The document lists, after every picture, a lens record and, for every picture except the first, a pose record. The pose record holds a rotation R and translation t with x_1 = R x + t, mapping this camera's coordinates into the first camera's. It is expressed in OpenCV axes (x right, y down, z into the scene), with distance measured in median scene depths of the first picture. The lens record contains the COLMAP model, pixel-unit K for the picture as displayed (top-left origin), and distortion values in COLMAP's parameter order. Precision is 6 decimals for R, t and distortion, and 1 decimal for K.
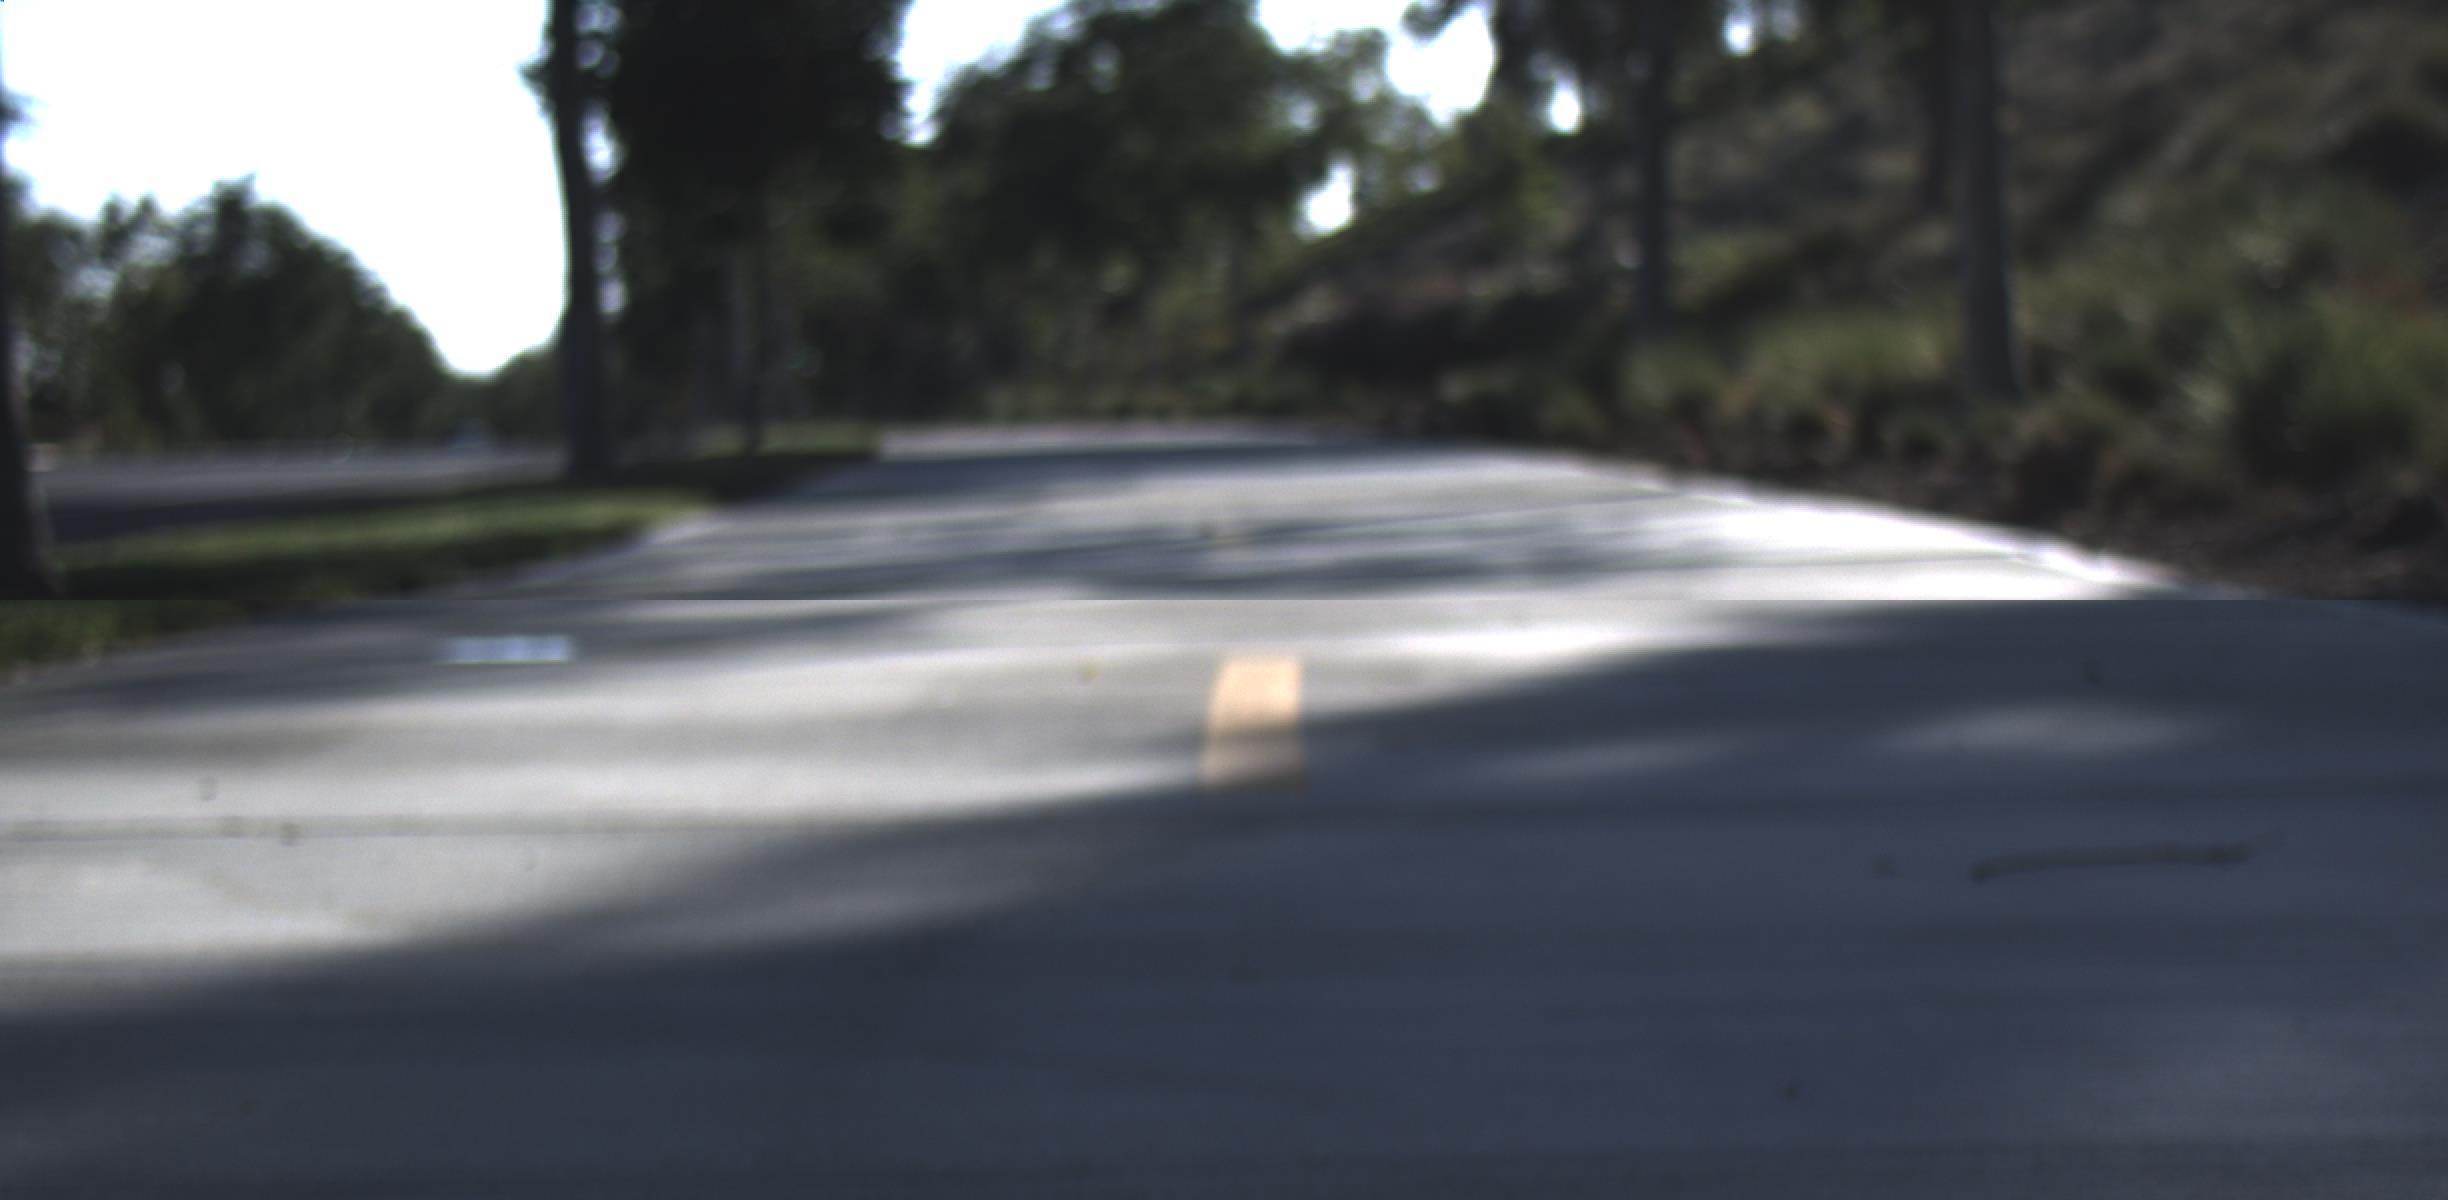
lens RADIAL K [[4843.6, 0, 1225.6], [0, 4843.6, 596.7], [0, 0, 1]] dist [-0.019036, 0.216269]
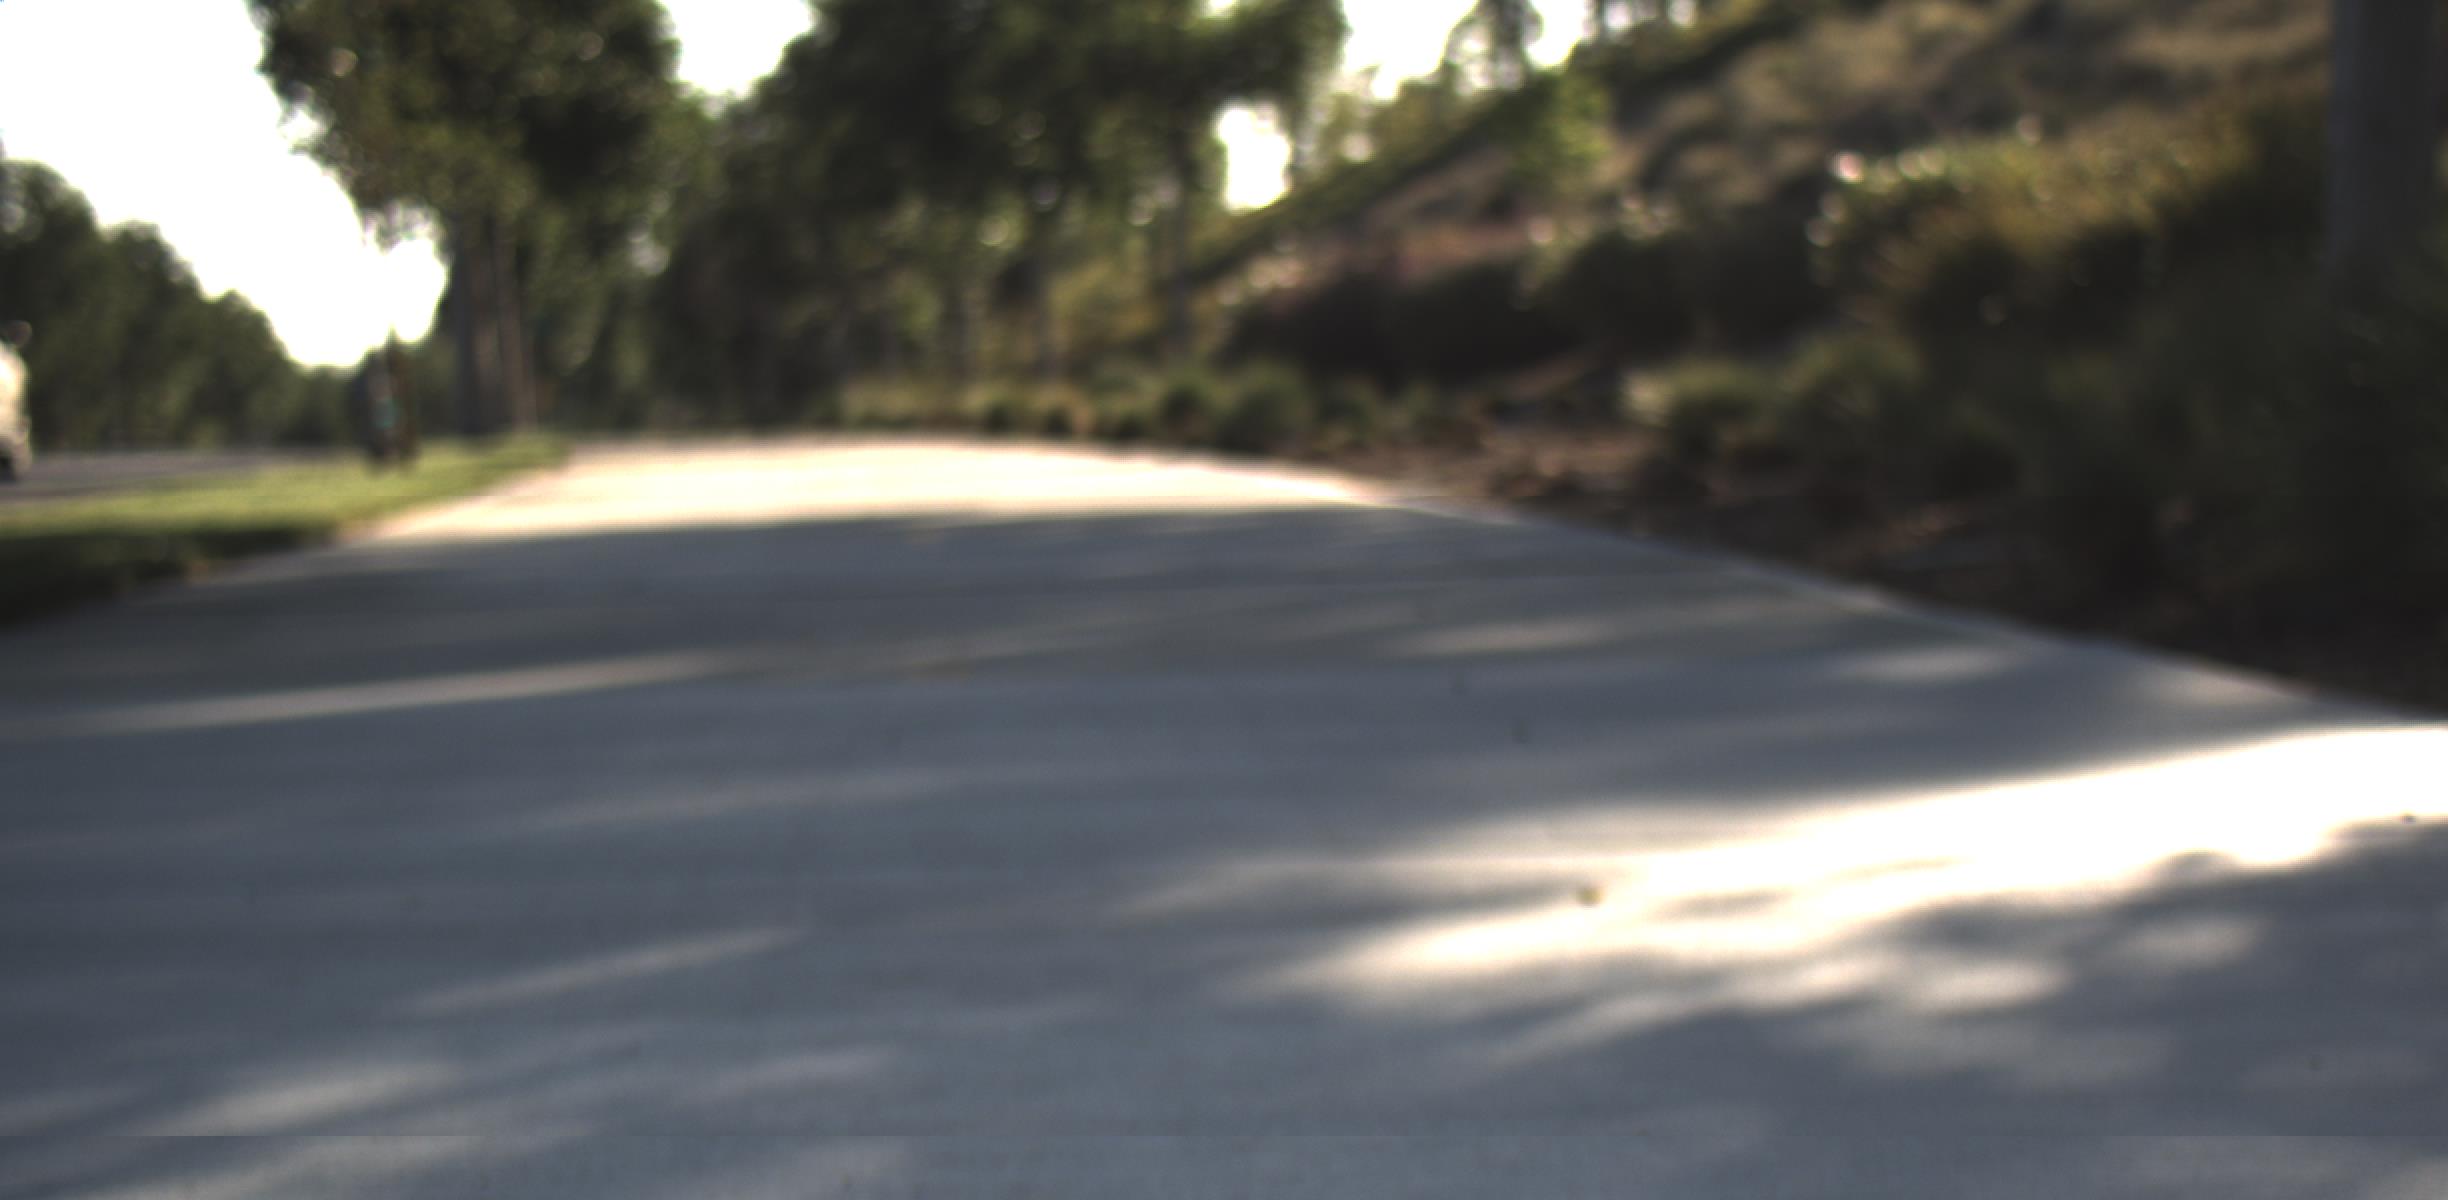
lens RADIAL K [[4822.8, 0, 1223.5], [0, 4822.8, 606.1], [0, 0, 1]] dist [-0.006833, 0.515603]
pose [[0.999837, 0.006655, 0.016772, -0.000908], [-0.006715, 0.999971, 0.003536, -0.012728], [-0.016748, -0.003648, 0.999853, 0.277446]]
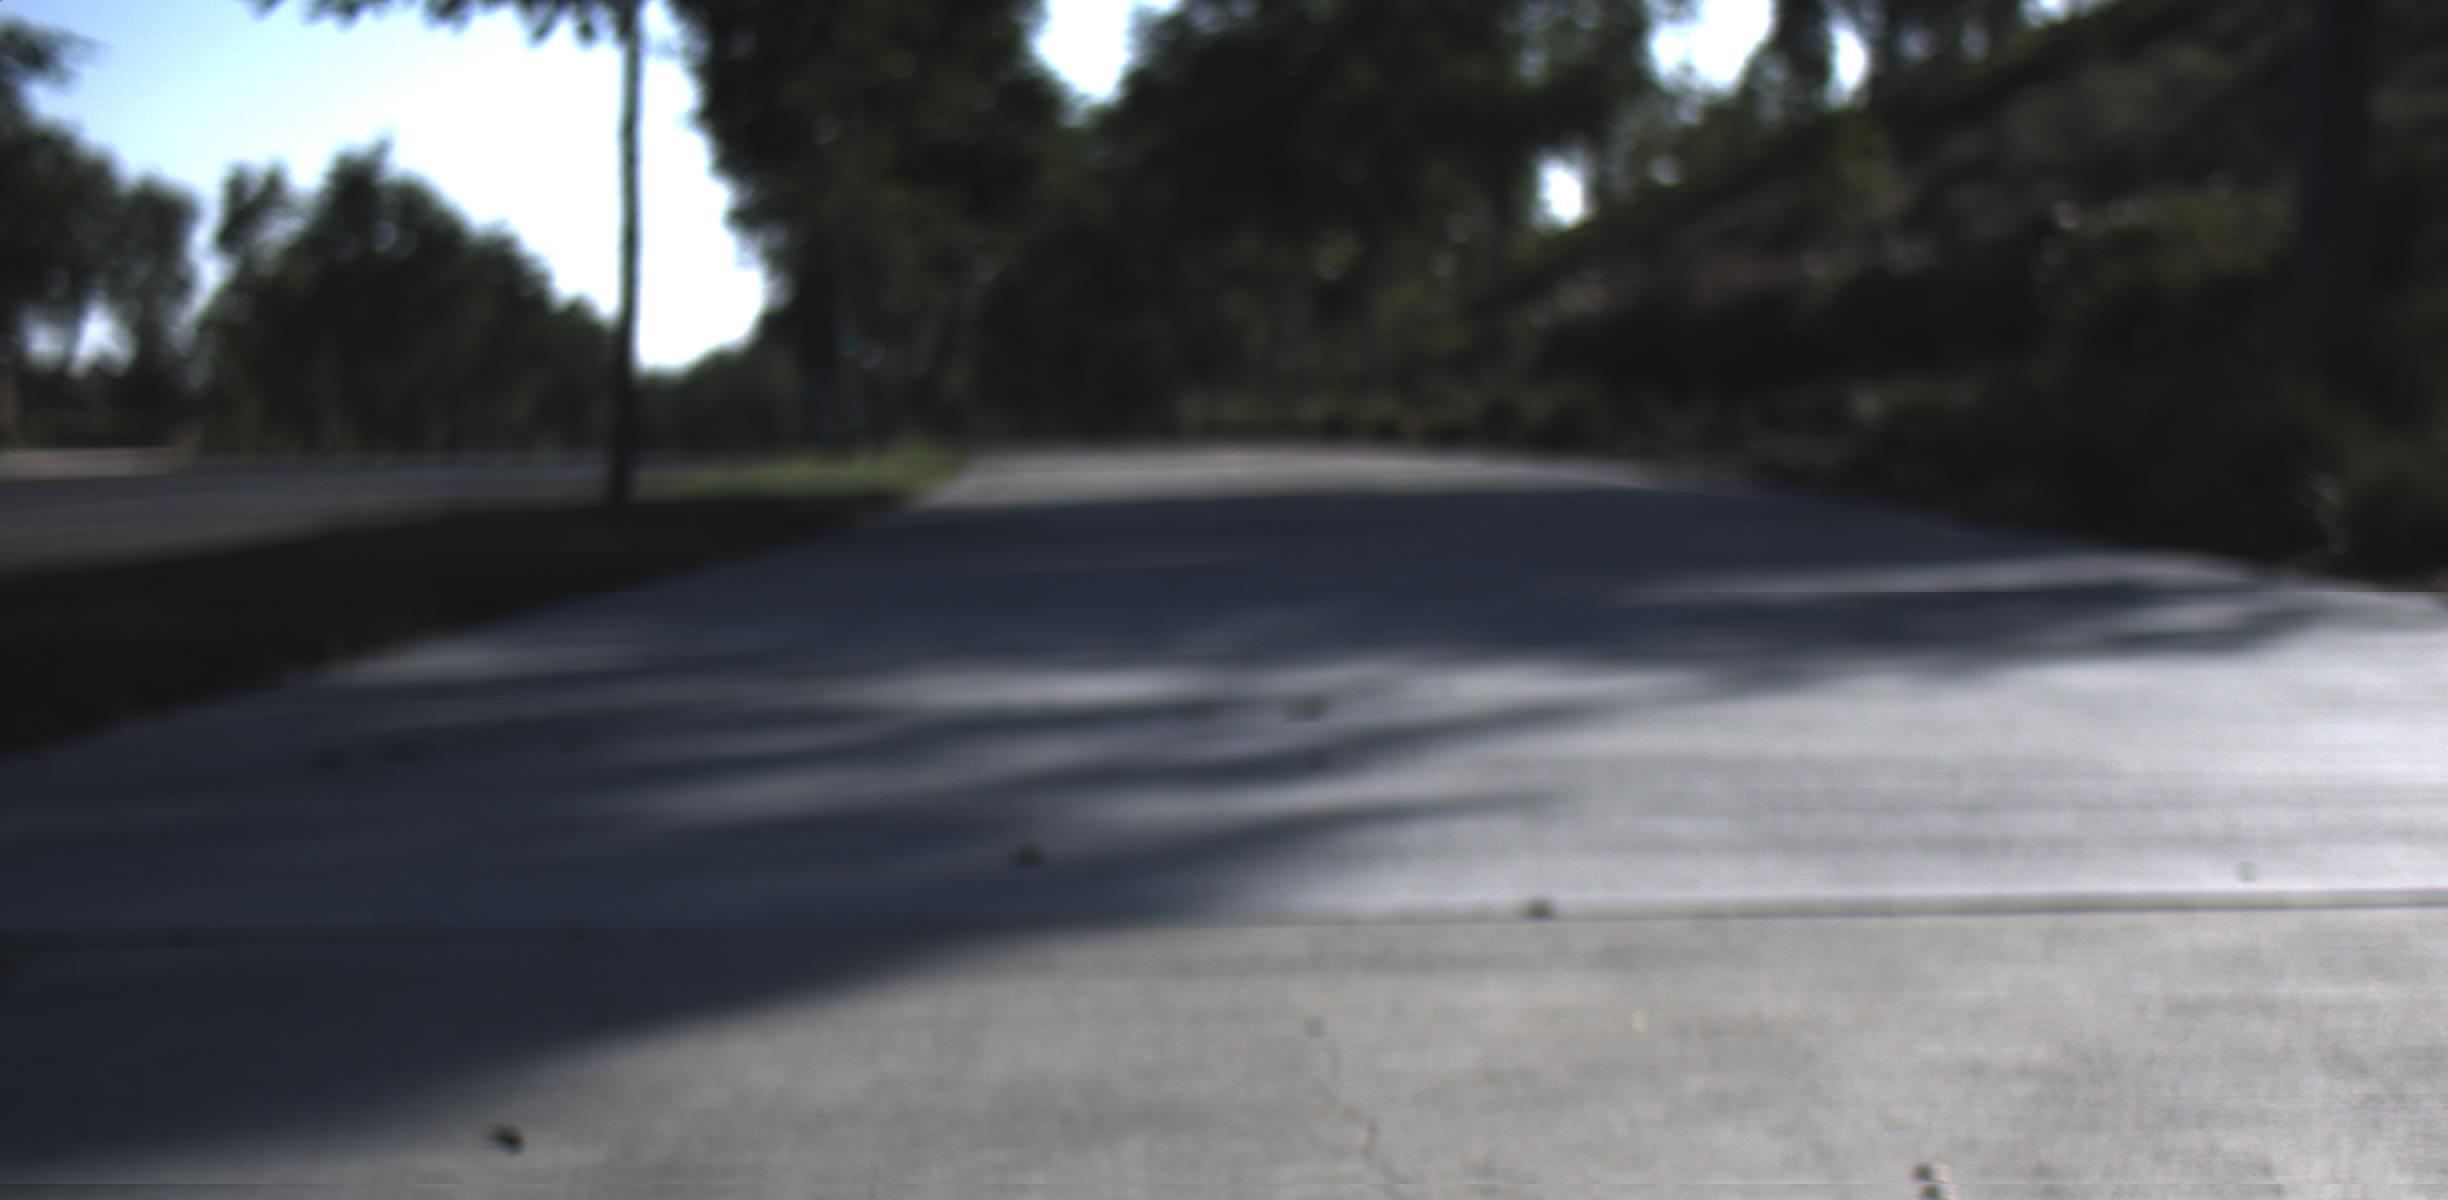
lens RADIAL K [[4833.3, 0, 1221.9], [0, 4833.3, 608.0], [0, 0, 1]] dist [-0.060087, 1.138752]
pose [[0.998820, 0.014732, -0.046279, -0.002864], [-0.014674, 0.999891, 0.001597, -0.009101], [0.046298, -0.000916, 0.998927, 0.200758]]
